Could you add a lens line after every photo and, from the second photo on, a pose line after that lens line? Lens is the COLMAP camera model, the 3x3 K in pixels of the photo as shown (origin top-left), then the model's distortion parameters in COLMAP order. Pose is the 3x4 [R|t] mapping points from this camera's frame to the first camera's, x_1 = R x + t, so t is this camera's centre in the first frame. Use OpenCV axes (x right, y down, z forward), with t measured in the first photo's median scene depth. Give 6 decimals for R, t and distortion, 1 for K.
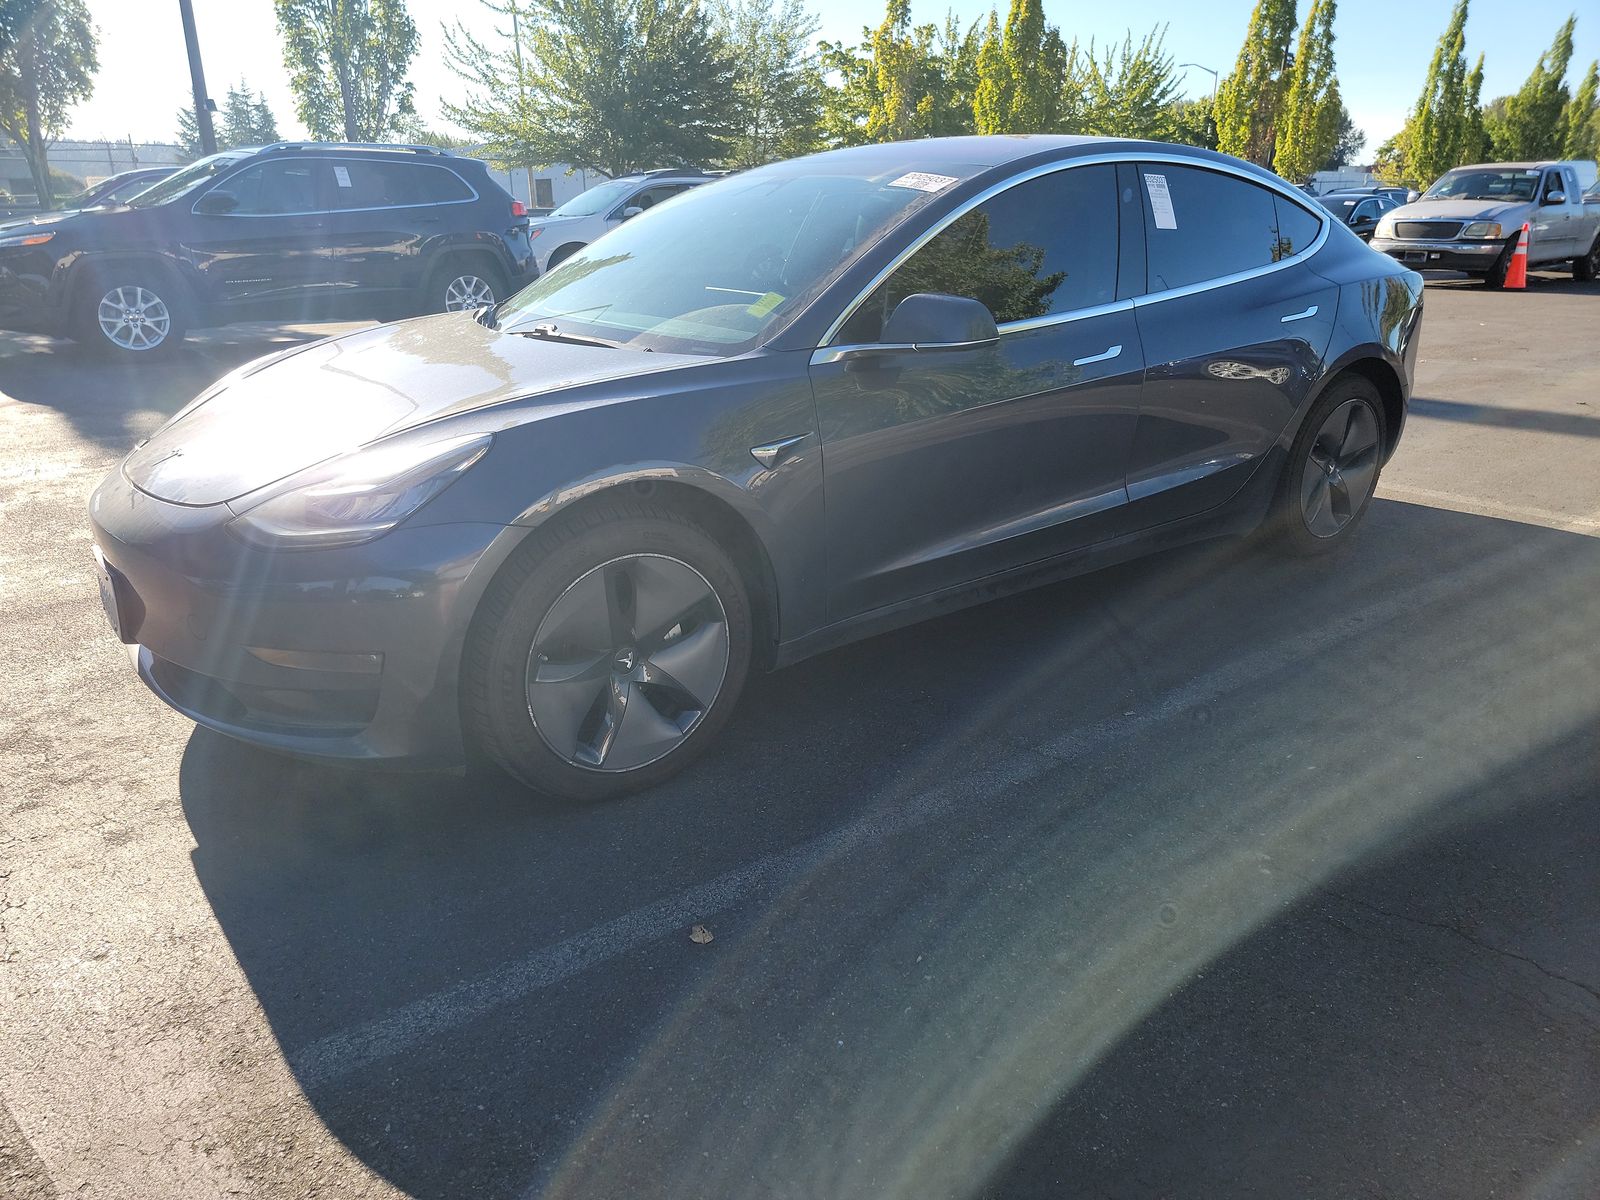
lens RADIAL K [[1165.2, 0, 808.9], [0, 1165.2, 611.6], [0, 0, 1]] dist [0.094810, -0.084708]
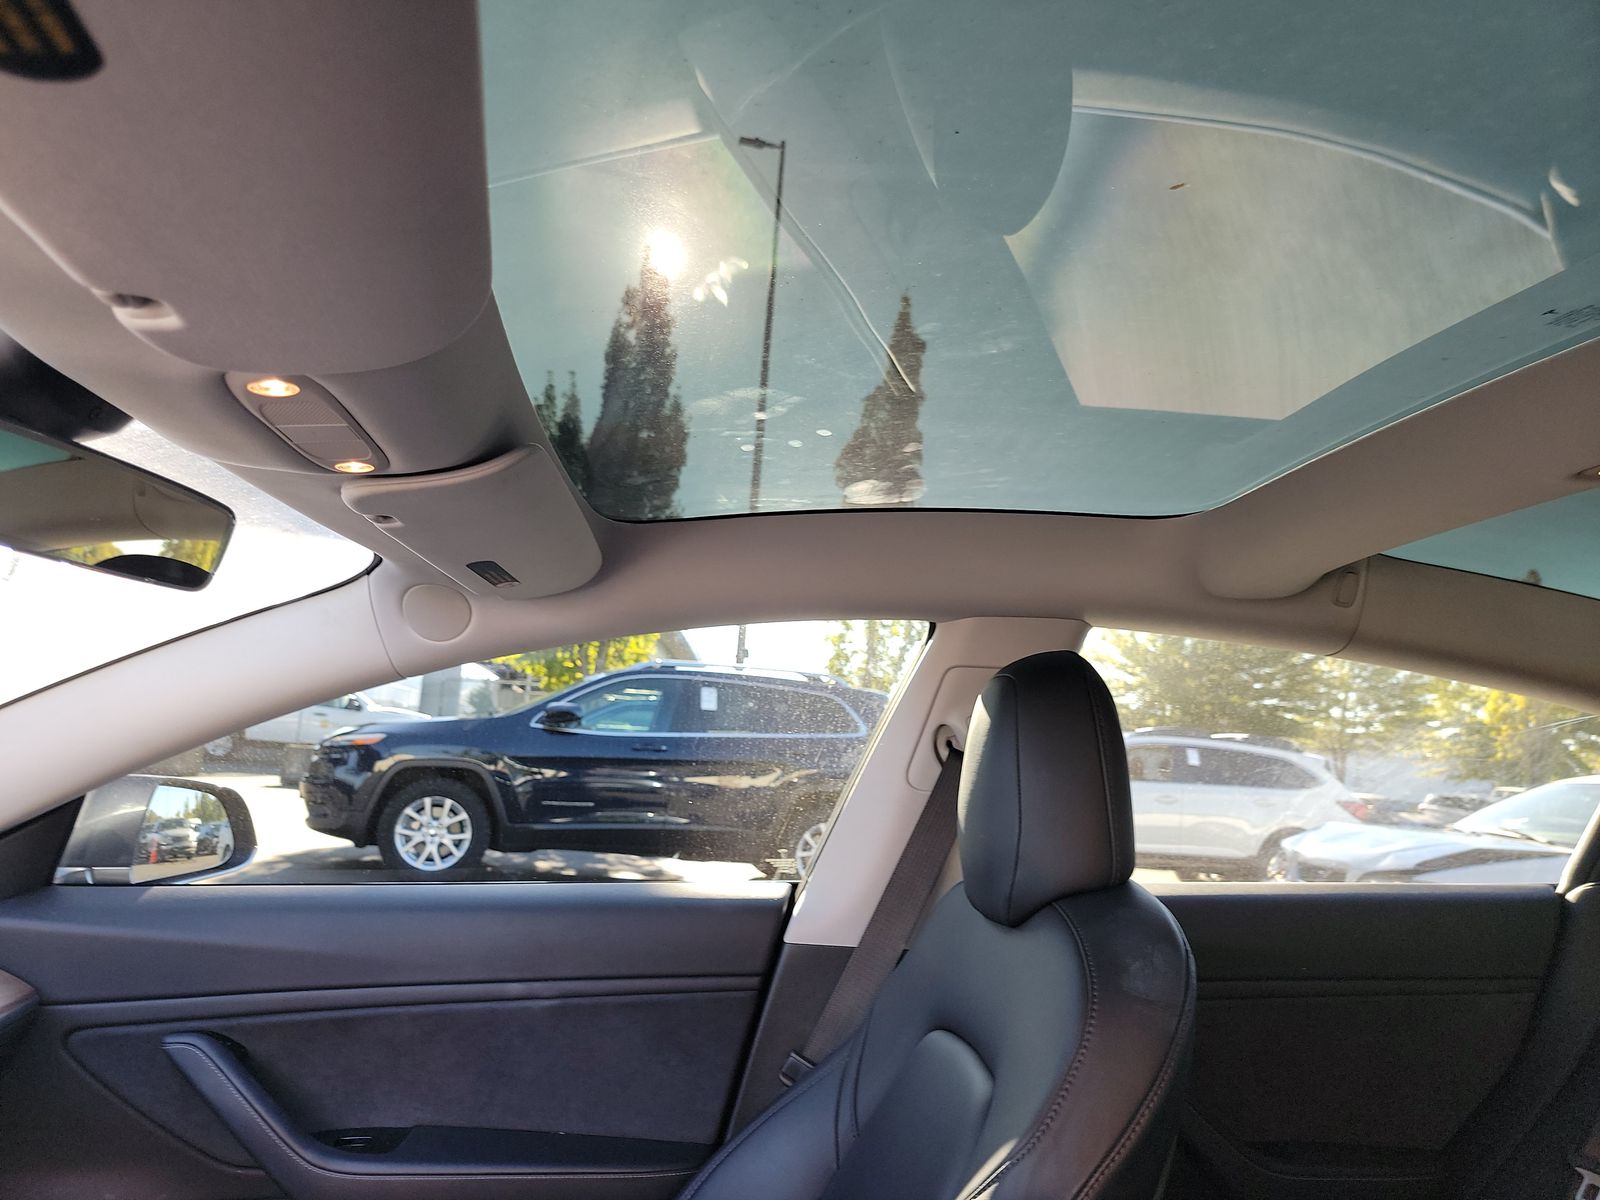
lens RADIAL K [[1165.2, 0, 808.9], [0, 1165.2, 611.6], [0, 0, 1]] dist [0.094810, -0.084708]
pose [[0.882377, 0.012583, -0.470375, 0.020856], [-0.224988, 0.889249, -0.398267, -0.029054], [0.413269, 0.457250, 0.787484, 0.096414]]
